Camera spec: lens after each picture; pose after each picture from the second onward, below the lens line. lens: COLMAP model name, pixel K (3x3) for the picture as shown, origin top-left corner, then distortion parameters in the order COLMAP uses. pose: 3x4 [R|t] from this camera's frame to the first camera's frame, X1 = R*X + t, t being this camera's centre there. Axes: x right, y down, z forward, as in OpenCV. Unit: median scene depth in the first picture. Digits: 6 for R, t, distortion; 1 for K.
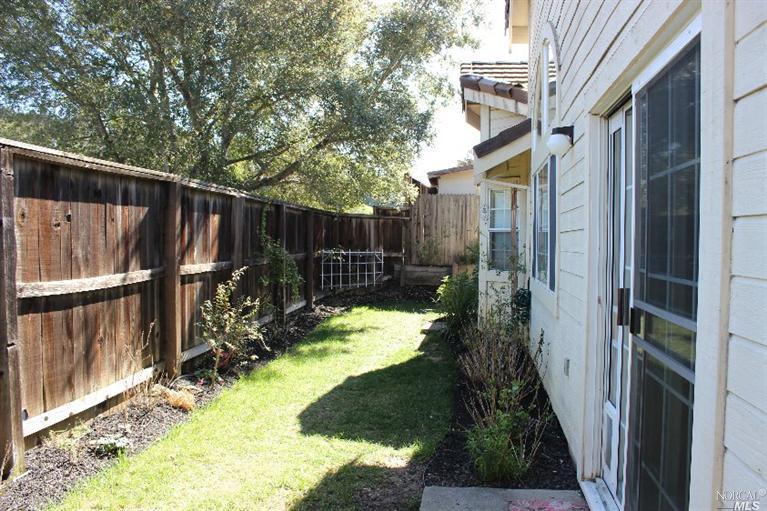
lens RADIAL K [[650.8, 0, 383.8], [0, 650.8, 256.7], [0, 0, 1]] dist [-0.163836, 0.131773]
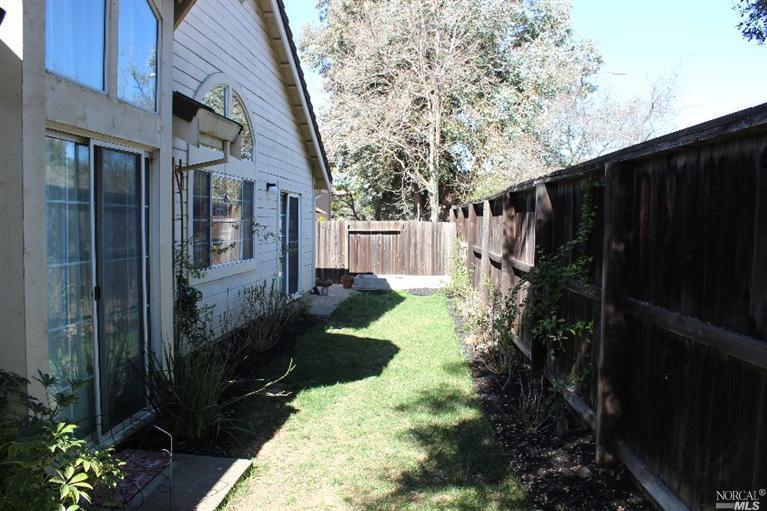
lens RADIAL K [[650.8, 0, 383.4], [0, 650.8, 255.8], [0, 0, 1]] dist [-0.163836, 0.131773]
pose [[-0.999065, -0.014520, -0.040725, -0.021366], [-0.017872, 0.996372, 0.083204, -0.047901], [0.039370, 0.083854, -0.995700, 1.877150]]
